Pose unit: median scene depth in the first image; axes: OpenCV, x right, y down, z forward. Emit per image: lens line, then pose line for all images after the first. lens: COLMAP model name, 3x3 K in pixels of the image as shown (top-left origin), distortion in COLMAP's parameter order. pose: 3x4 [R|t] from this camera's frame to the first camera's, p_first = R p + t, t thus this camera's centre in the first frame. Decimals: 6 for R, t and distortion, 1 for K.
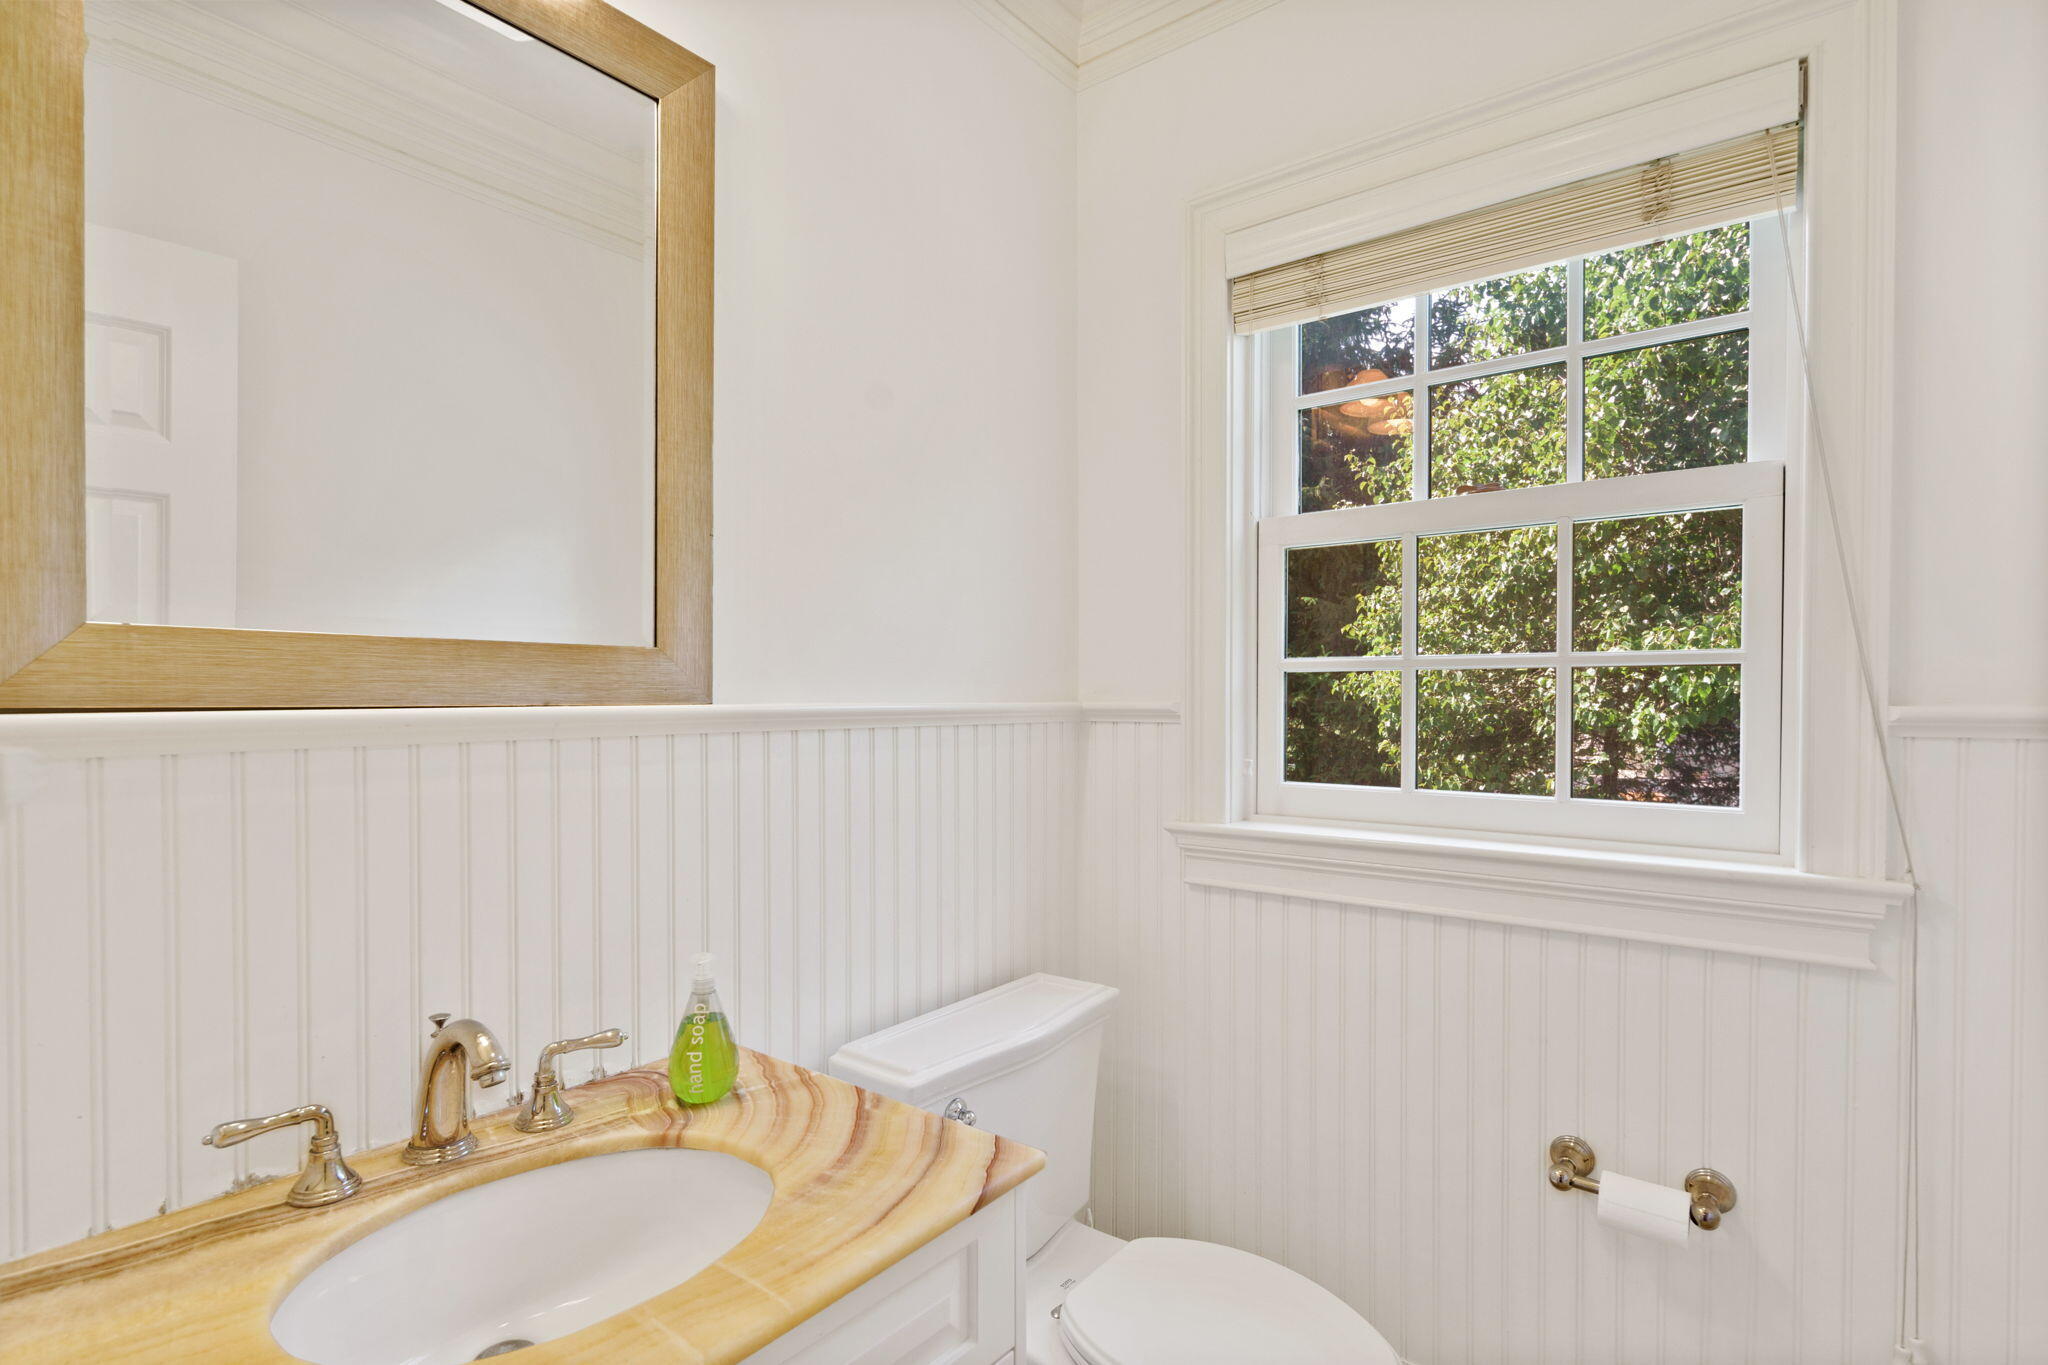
lens RADIAL K [[1018.0, 0, 1029.1], [0, 1018.0, 683.2], [0, 0, 1]] dist [0.003084, 0.001121]
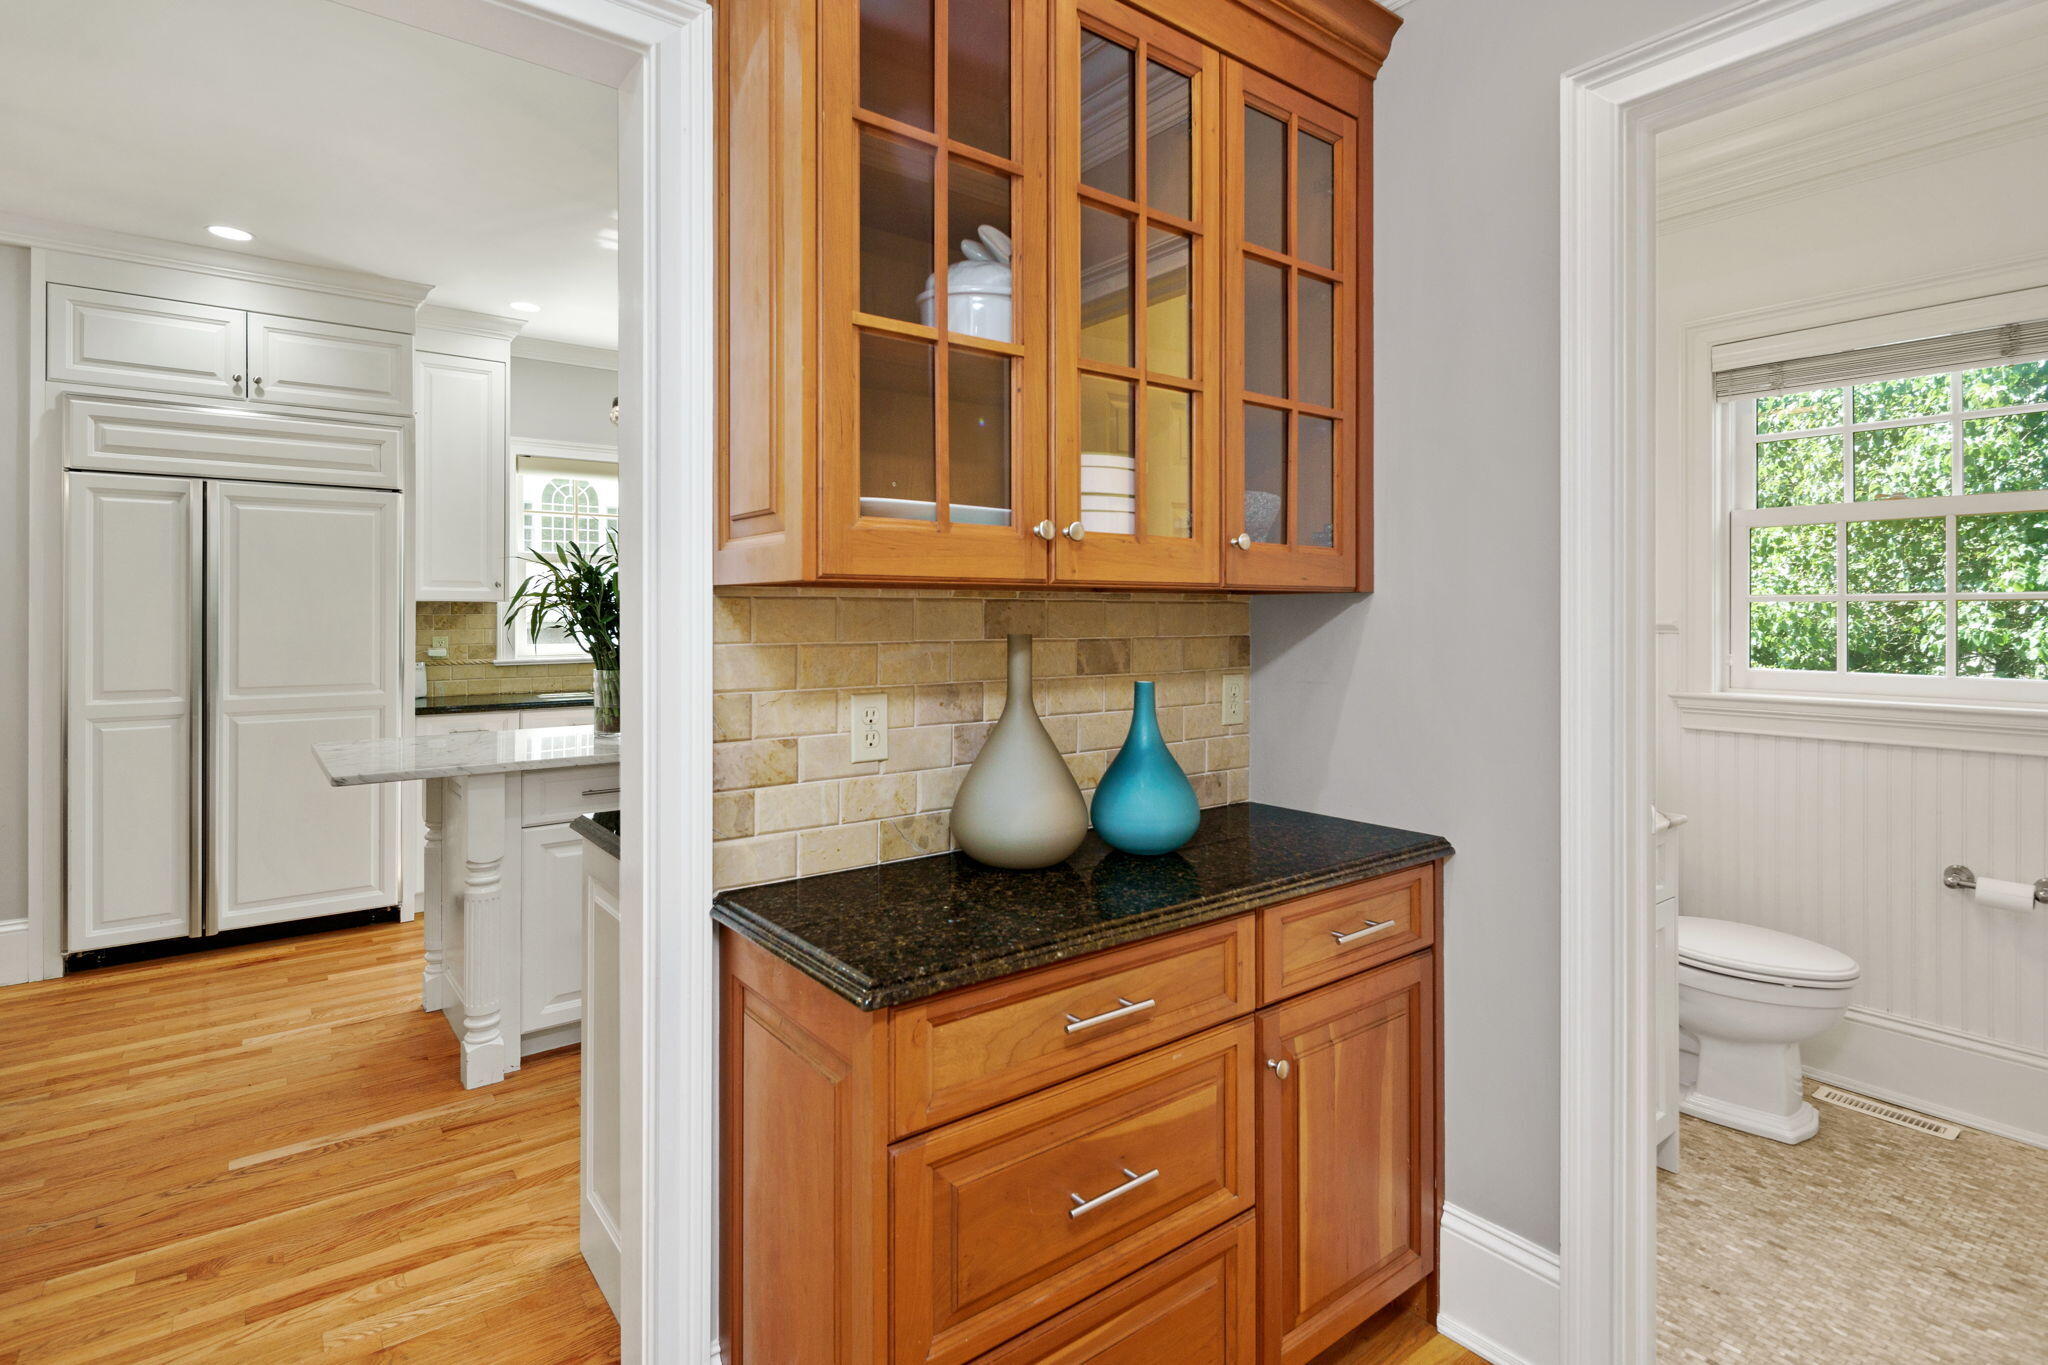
lens RADIAL K [[1018.0, 0, 1031.1], [0, 1018.0, 602.8], [0, 0, 1]] dist [0.003084, 0.001121]
pose [[0.969481, -0.005355, -0.245107, -0.479043], [0.004907, 0.999985, -0.002439, -0.012209], [0.245117, 0.001162, 0.969493, -0.903859]]
